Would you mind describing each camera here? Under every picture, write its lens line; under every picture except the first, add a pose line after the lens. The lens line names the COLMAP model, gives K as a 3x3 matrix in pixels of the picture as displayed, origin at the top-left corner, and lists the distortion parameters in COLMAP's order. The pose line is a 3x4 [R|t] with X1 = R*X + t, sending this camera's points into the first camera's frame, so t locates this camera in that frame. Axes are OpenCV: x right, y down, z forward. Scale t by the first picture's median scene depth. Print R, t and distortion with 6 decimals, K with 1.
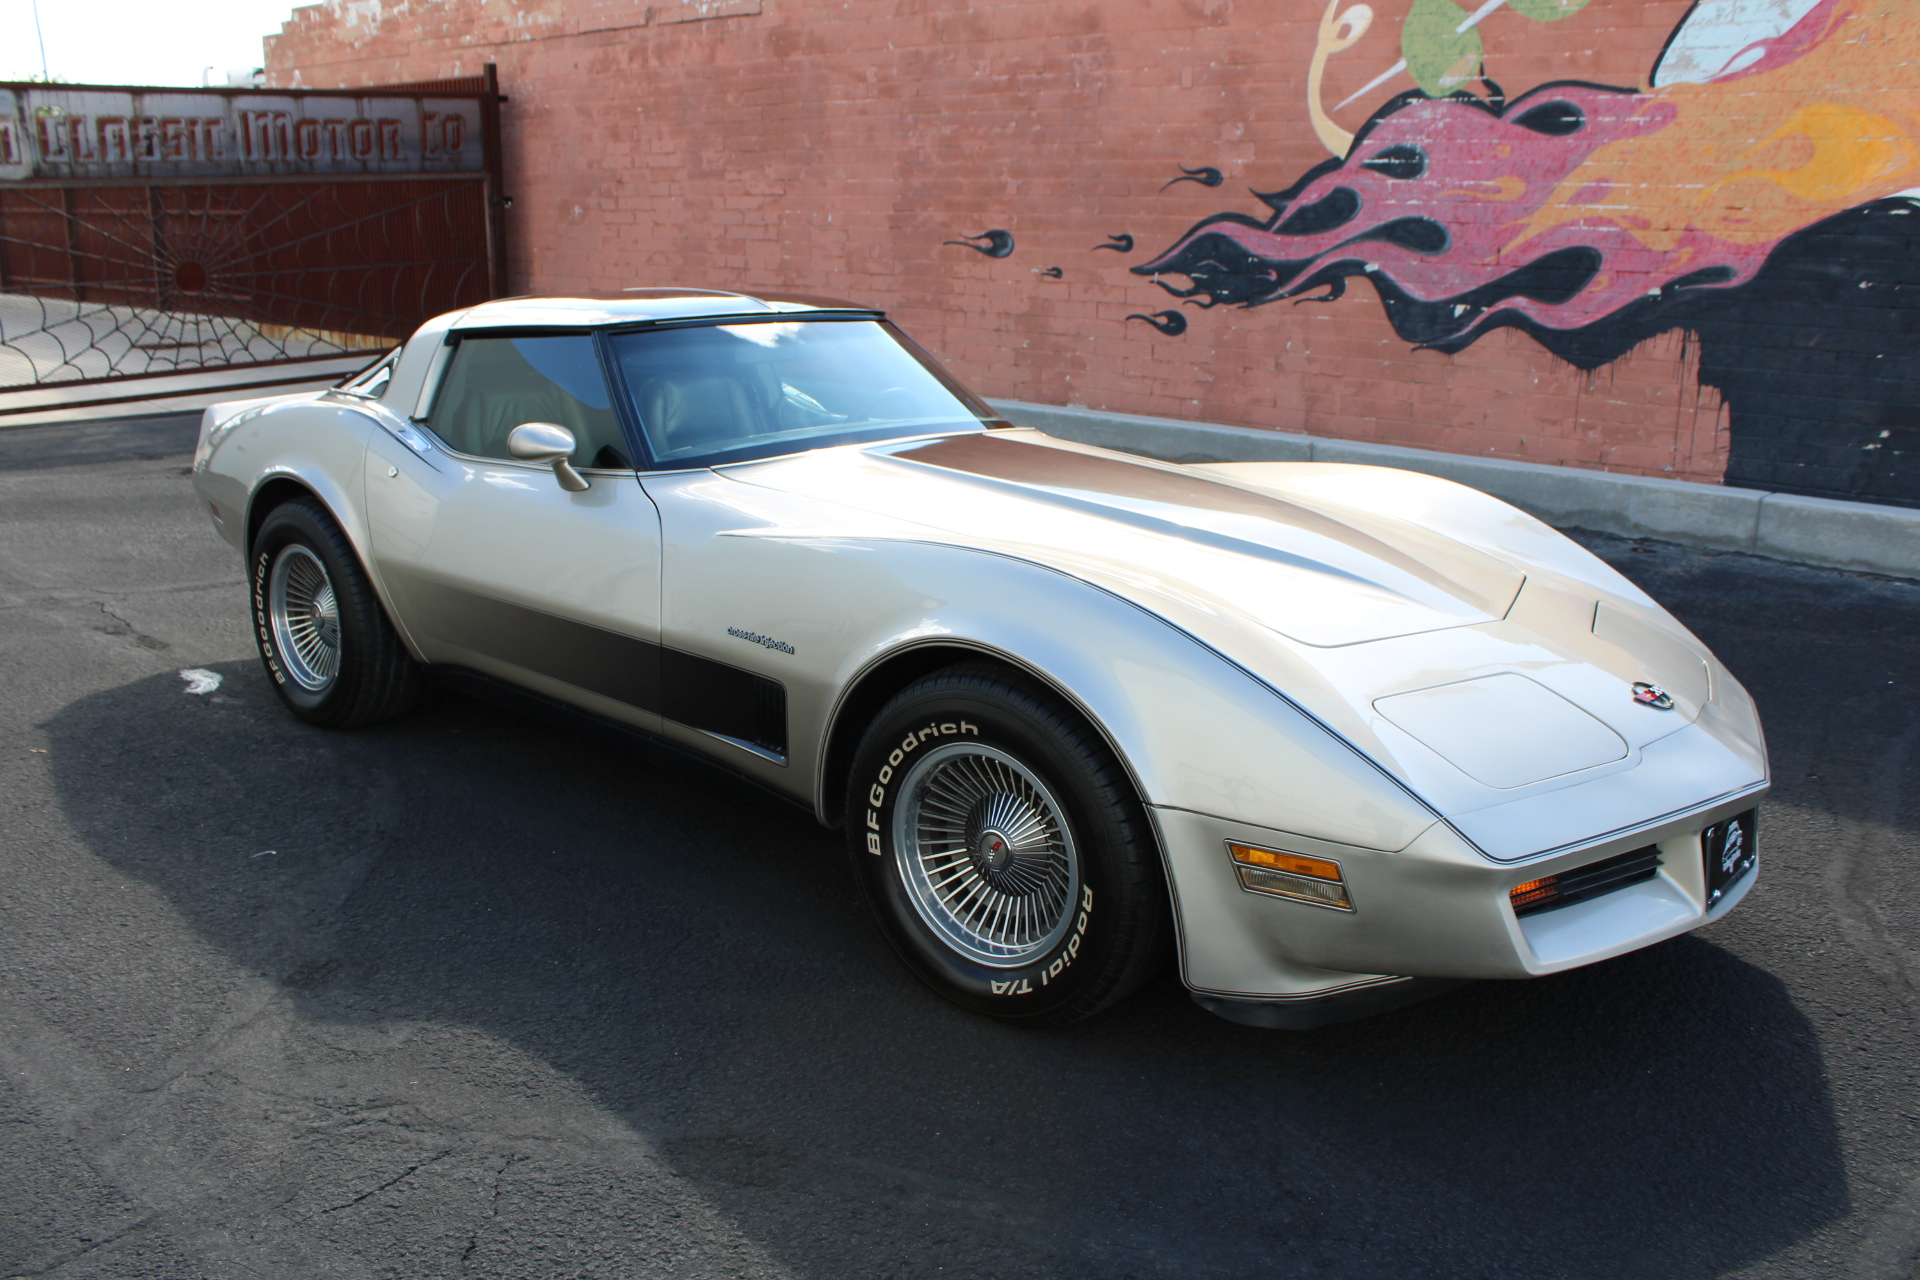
lens RADIAL K [[1634.3, 0, 935.8], [0, 1634.3, 634.0], [0, 0, 1]] dist [-0.154266, 0.137538]
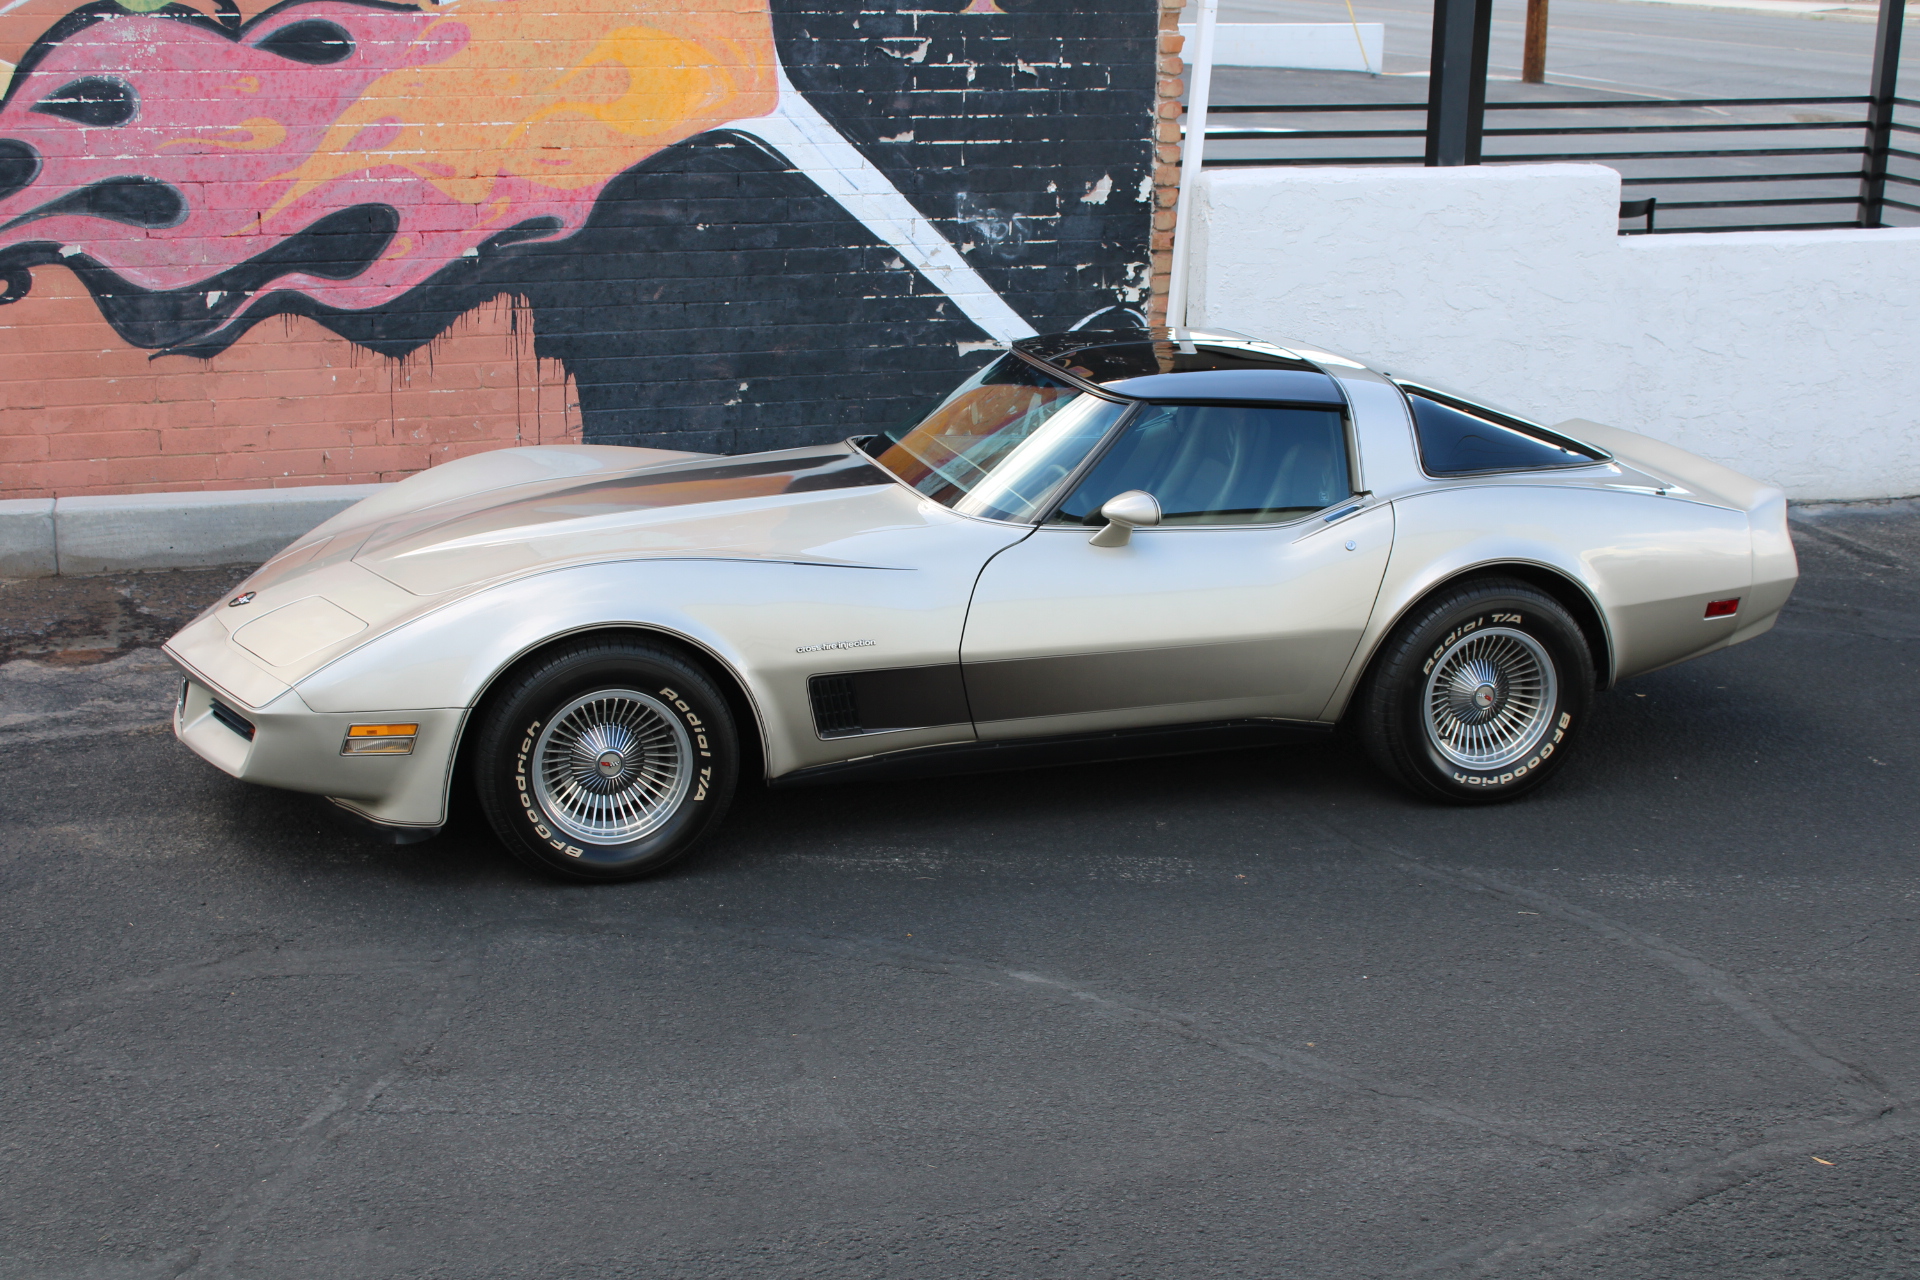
lens RADIAL K [[2679.8, 0, 956.3], [0, 2679.8, 661.3], [0, 0, 1]] dist [-0.061030, 0.152871]
pose [[0.540816, -0.236041, 0.807343, -0.513793], [0.205257, 0.967837, 0.145468, -0.146067], [-0.815713, 0.087042, 0.571871, 0.028530]]
